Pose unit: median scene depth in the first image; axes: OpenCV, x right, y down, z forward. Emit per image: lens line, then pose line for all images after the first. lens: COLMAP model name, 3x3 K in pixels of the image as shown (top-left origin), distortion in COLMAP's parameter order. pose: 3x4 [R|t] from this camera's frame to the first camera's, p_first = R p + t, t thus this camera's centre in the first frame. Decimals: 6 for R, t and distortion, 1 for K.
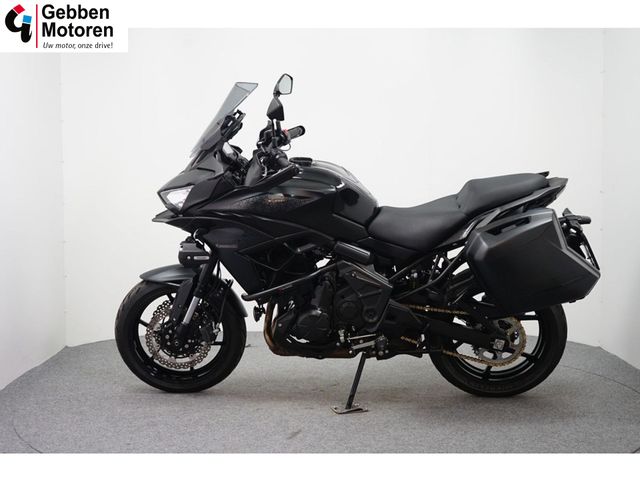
lens RADIAL K [[979.6, 0, 320.0], [0, 979.6, 240.0], [0, 0, 1]] dist [0.009621, 0.004632]
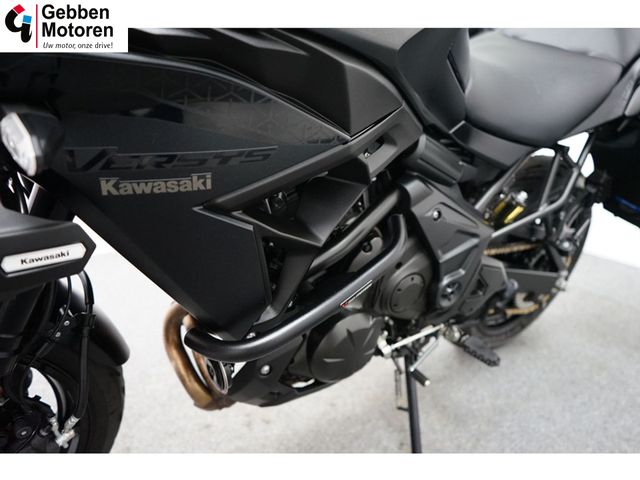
lens RADIAL K [[519.6, 0, 320.0], [0, 519.6, 240.0], [0, 0, 1]] dist [-0.049389, -0.001033]
pose [[0.759283, -0.183197, 0.624443, -0.140651], [0.019226, 0.965454, 0.259863, -0.011497], [-0.650477, -0.185304, 0.736575, 0.862686]]
